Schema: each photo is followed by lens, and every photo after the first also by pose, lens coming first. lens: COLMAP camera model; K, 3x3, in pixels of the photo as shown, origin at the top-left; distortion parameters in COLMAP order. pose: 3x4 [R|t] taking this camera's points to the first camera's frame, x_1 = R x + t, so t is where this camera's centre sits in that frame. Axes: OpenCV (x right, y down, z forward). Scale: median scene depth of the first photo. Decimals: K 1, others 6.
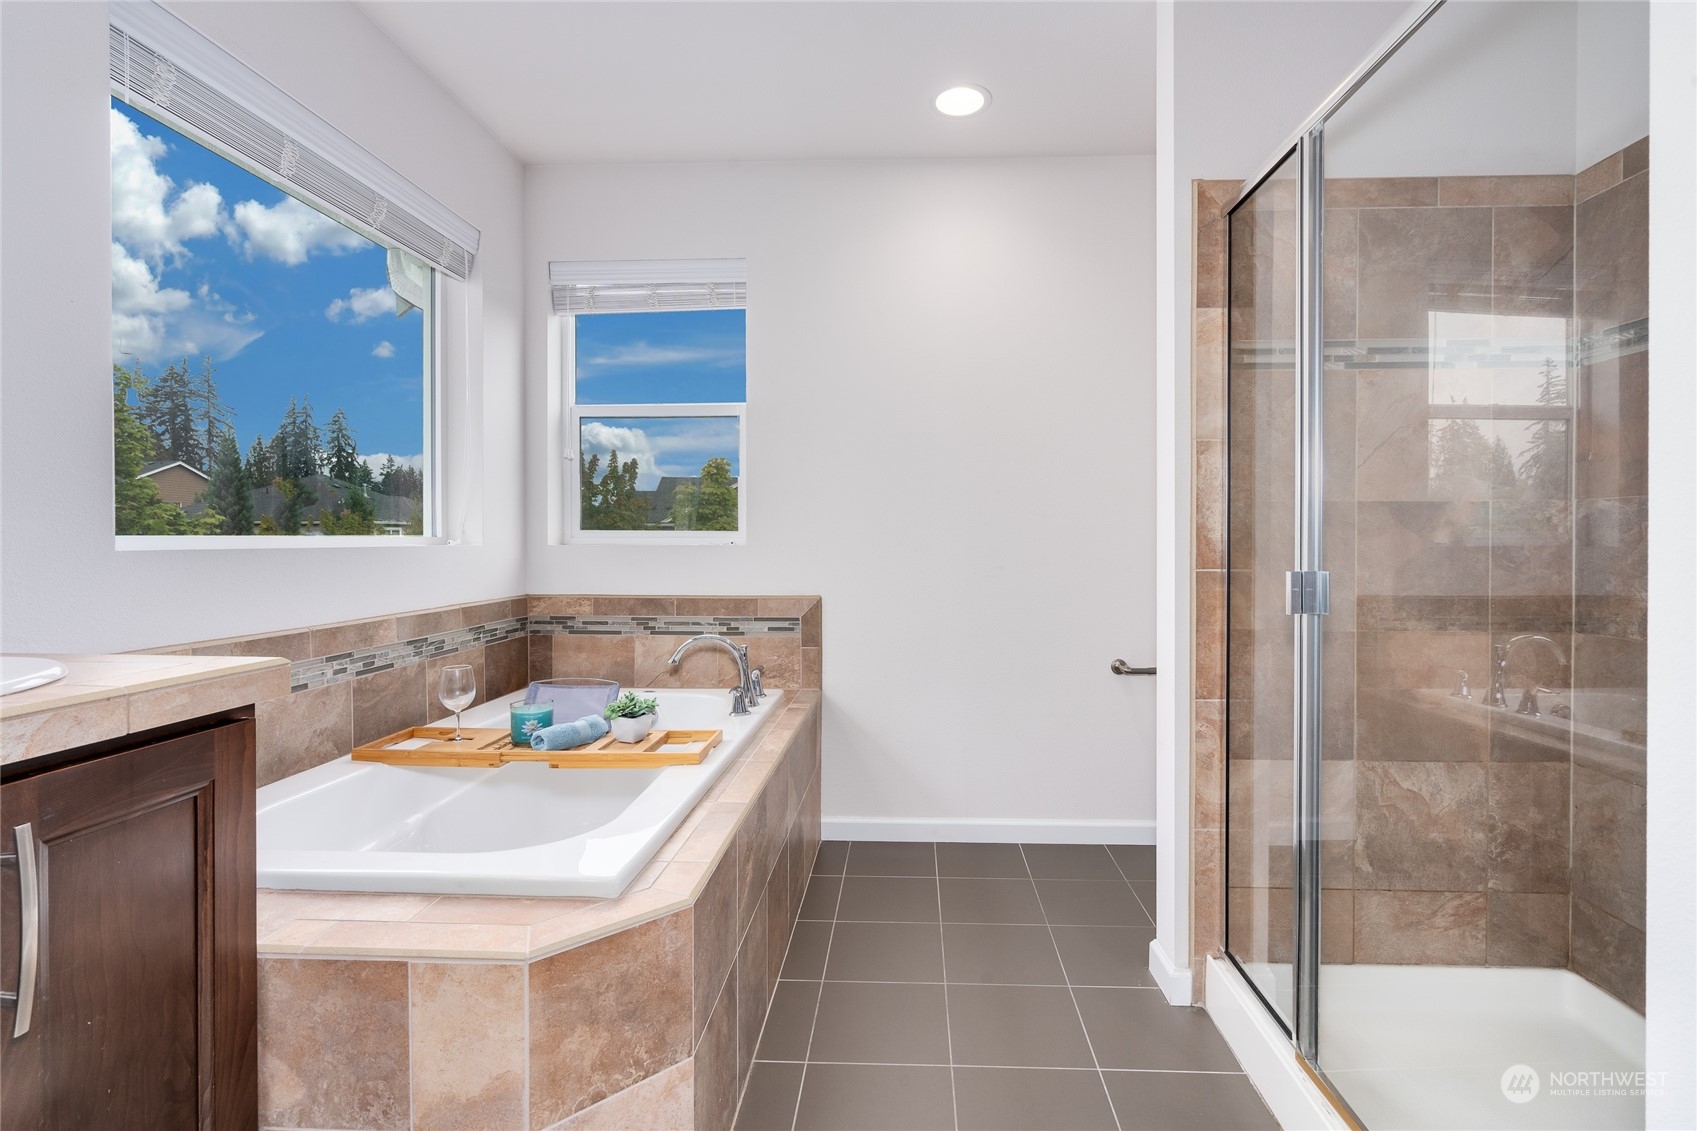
lens RADIAL K [[762.6, 0, 876.2], [0, 762.6, 543.6], [0, 0, 1]] dist [-0.004306, -0.000246]
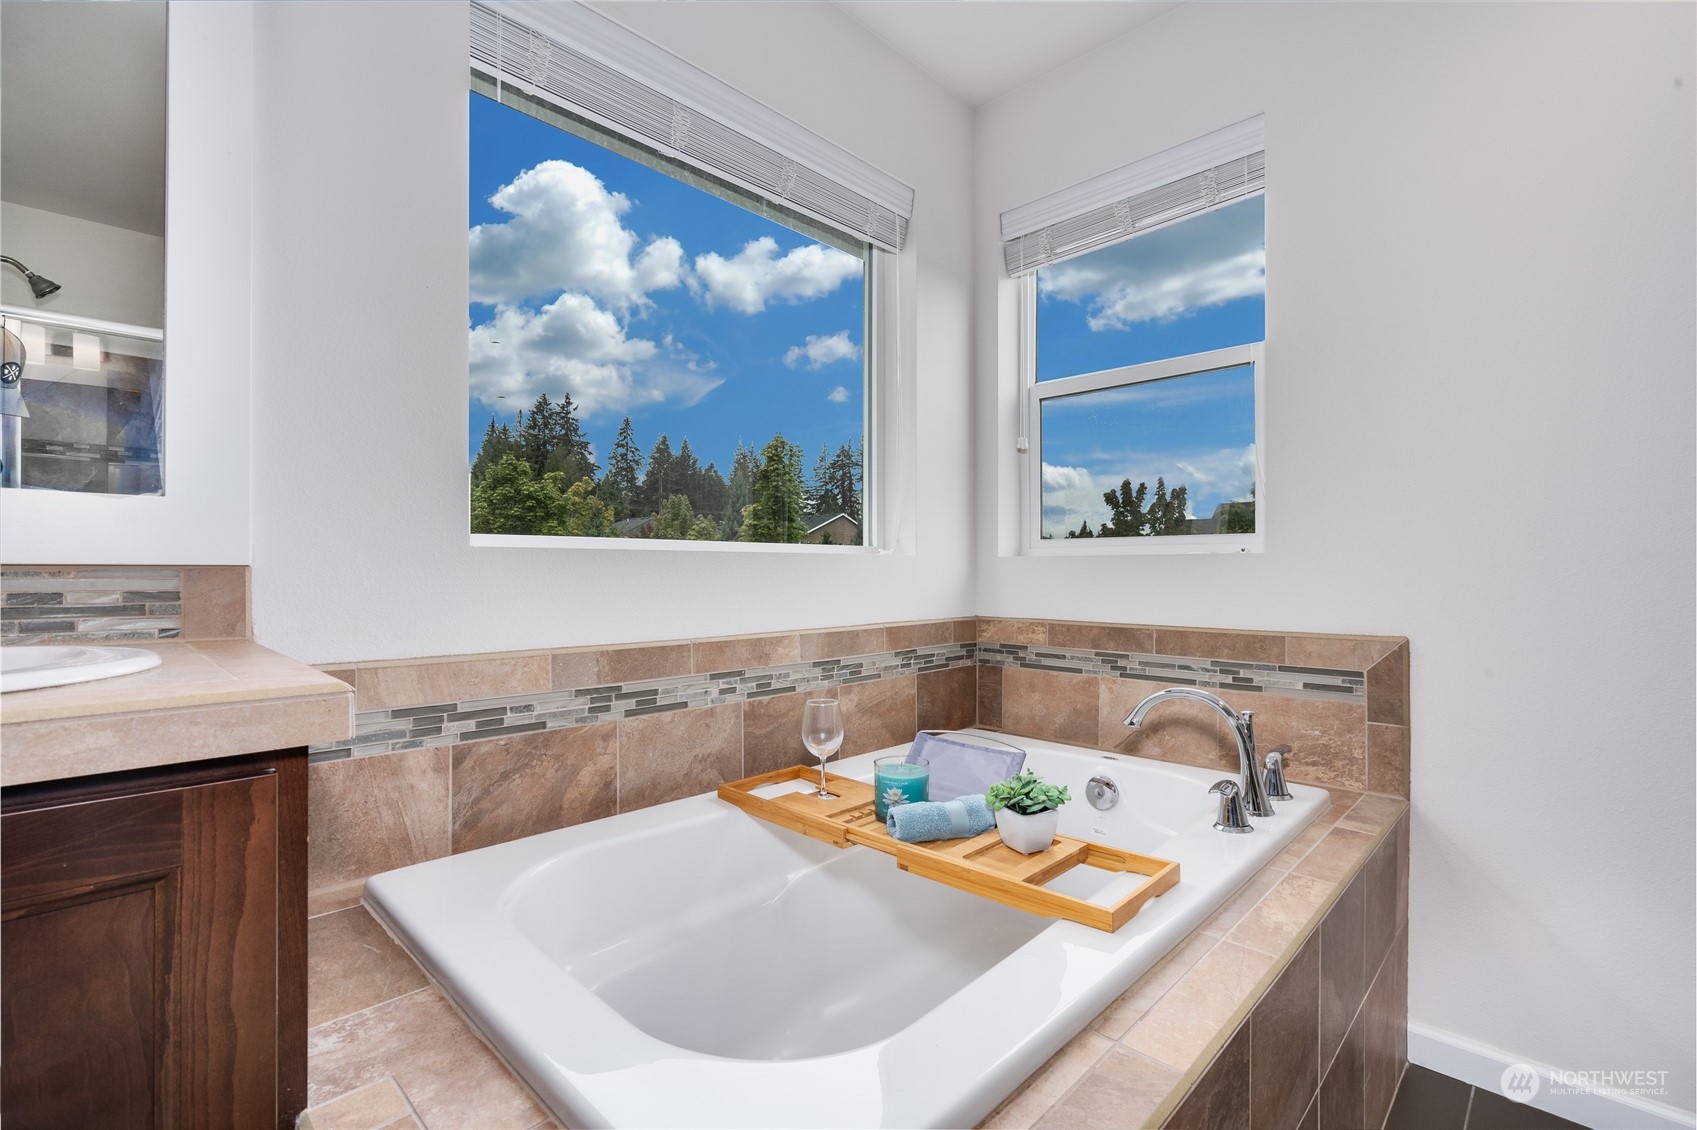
lens RADIAL K [[762.6, 0, 846.6], [0, 762.6, 568.8], [0, 0, 1]] dist [-0.004306, -0.000246]
pose [[0.749150, -0.001834, -0.662397, -0.010120], [-0.001723, 0.999987, -0.004718, 0.023597], [0.662398, 0.004676, 0.749138, 0.341925]]
